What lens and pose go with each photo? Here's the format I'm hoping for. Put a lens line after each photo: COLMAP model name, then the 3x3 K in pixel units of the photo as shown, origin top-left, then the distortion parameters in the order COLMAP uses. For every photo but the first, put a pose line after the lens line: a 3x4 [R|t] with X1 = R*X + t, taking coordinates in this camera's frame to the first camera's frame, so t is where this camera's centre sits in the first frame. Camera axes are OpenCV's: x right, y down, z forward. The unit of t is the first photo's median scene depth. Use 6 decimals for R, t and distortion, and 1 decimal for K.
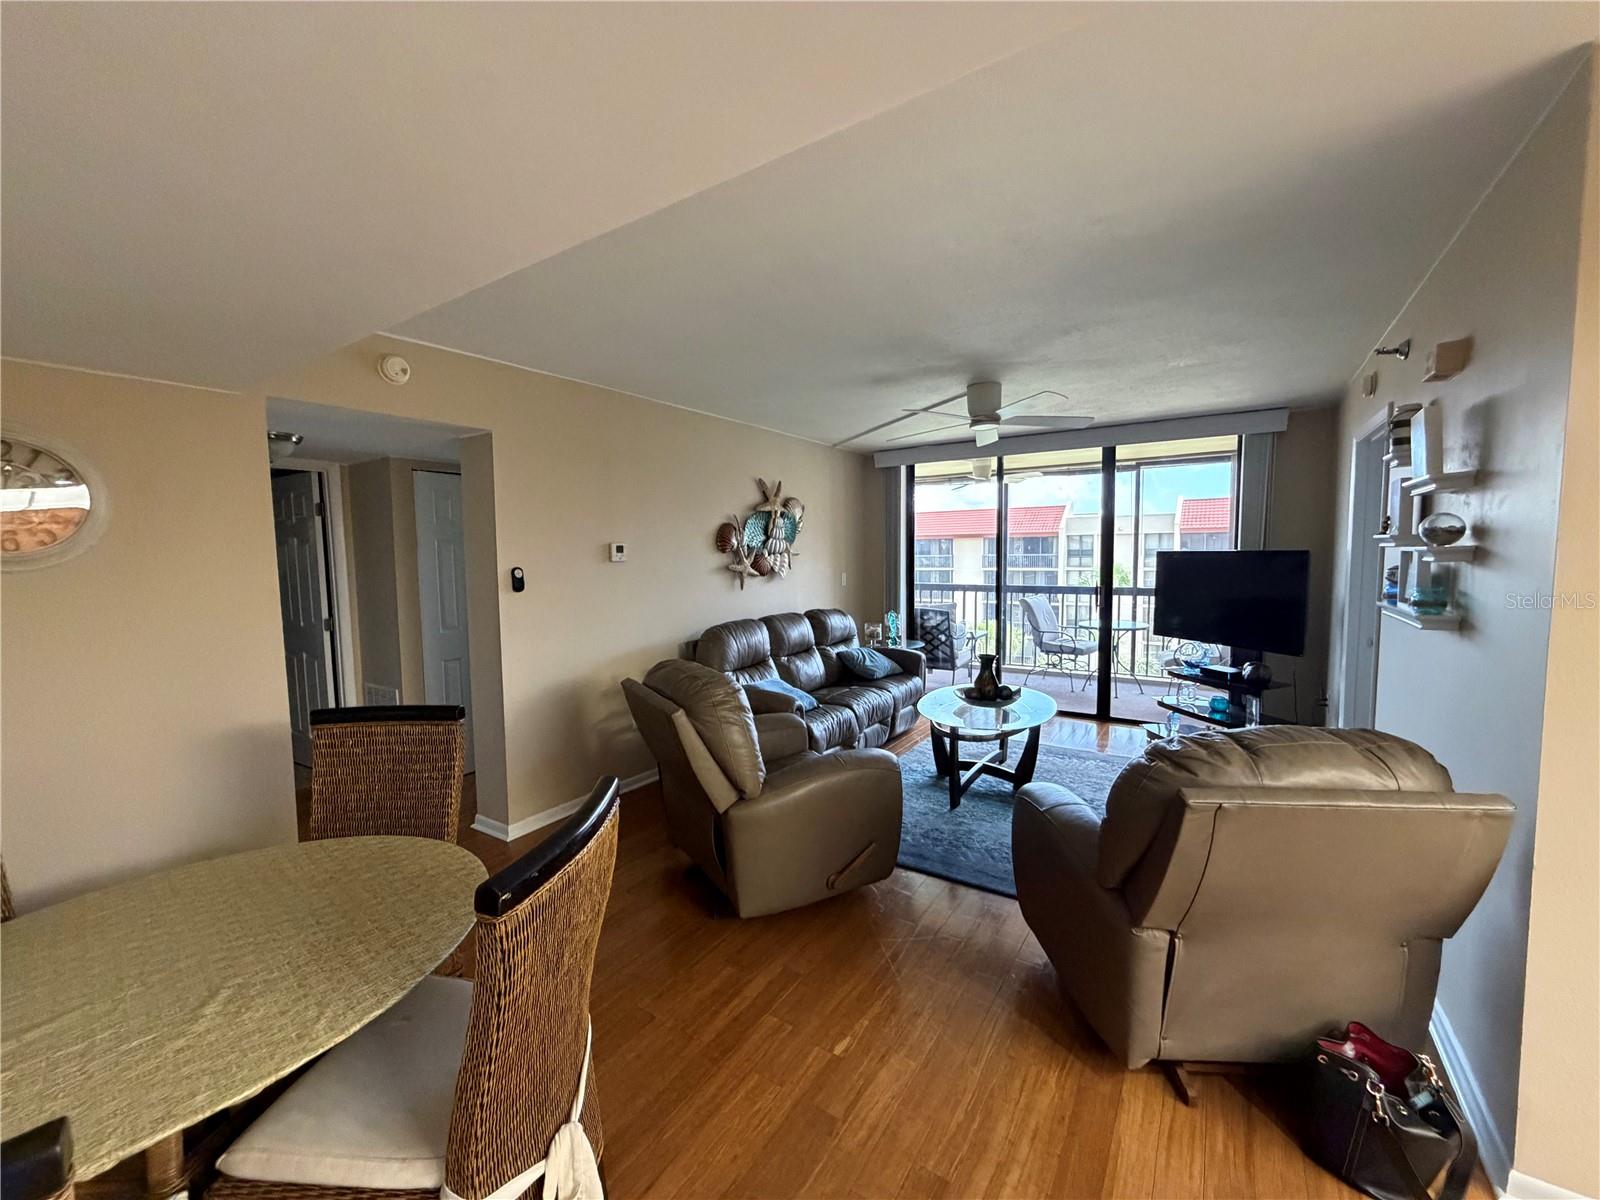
lens RADIAL K [[645.1, 0, 786.3], [0, 645.1, 602.1], [0, 0, 1]] dist [0.001921, -0.000008]
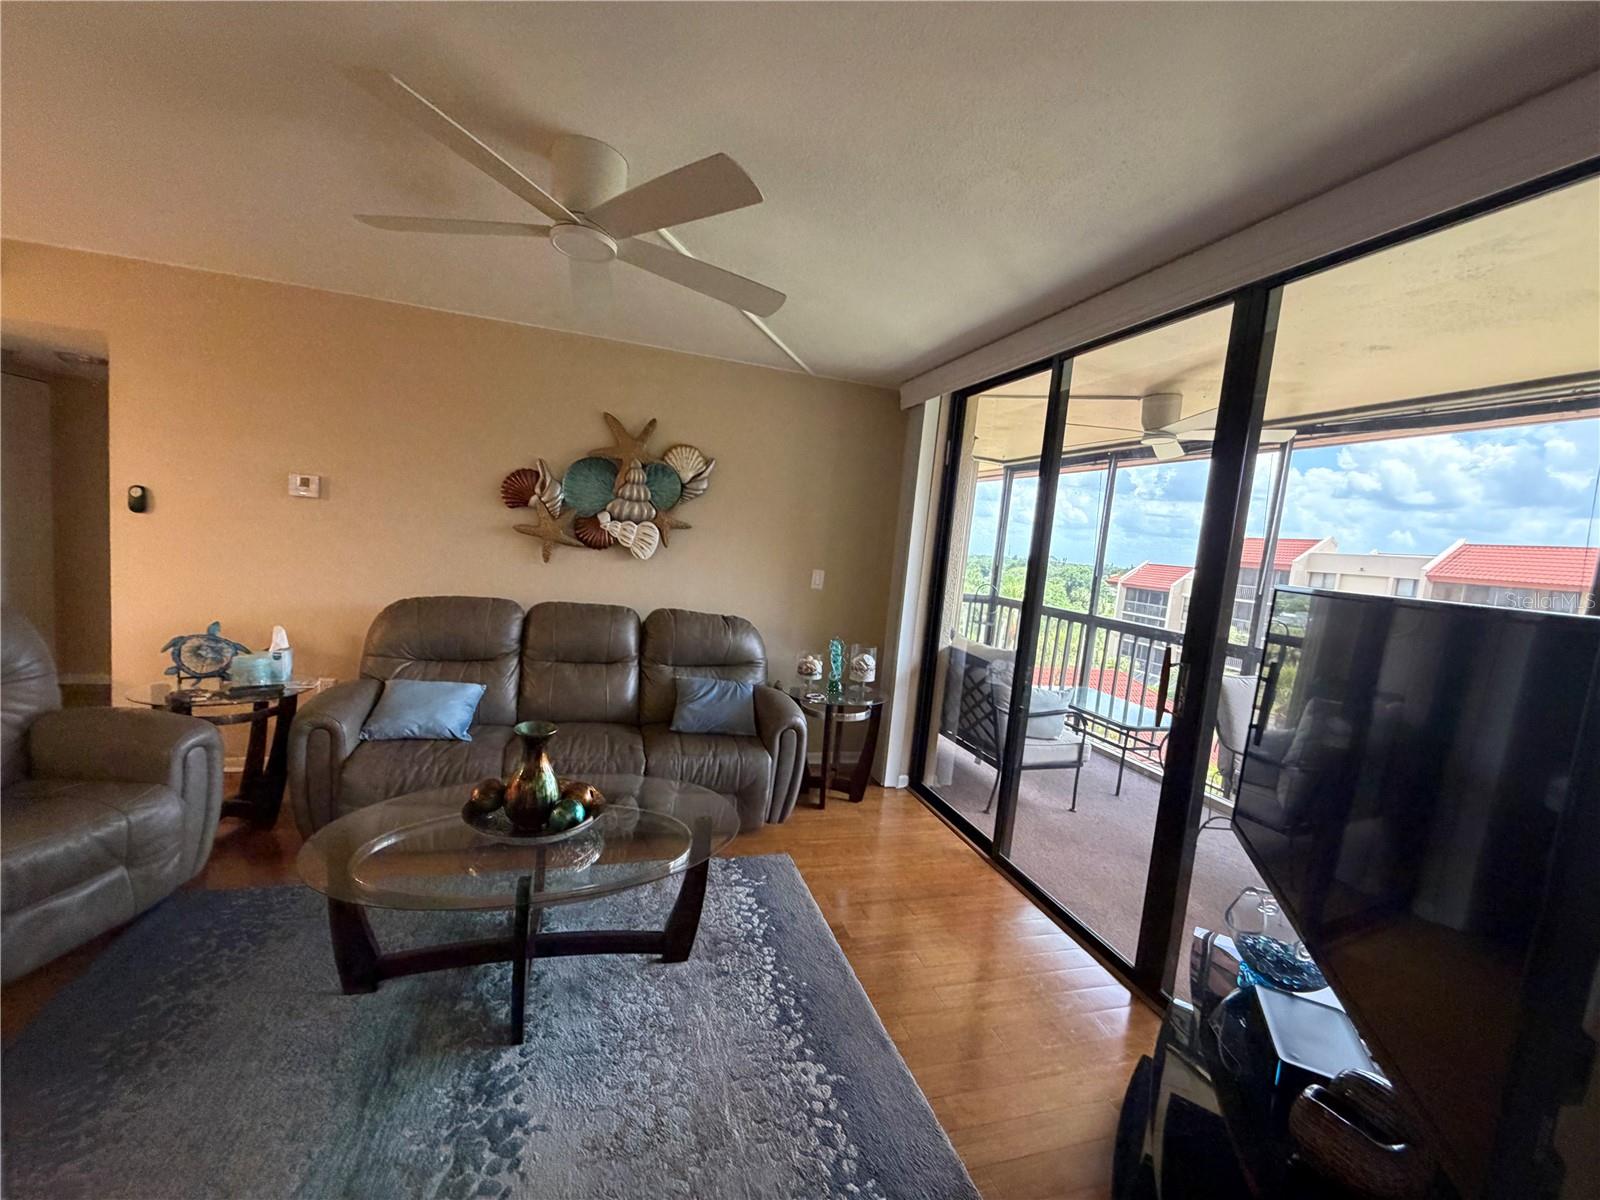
lens RADIAL K [[645.1, 0, 802.9], [0, 645.1, 607.0], [0, 0, 1]] dist [0.001921, -0.000008]
pose [[0.768556, 0.157259, -0.620154, 0.605041], [-0.155381, 0.986179, 0.057513, -0.055597], [0.620628, 0.052158, 0.782369, 0.596092]]
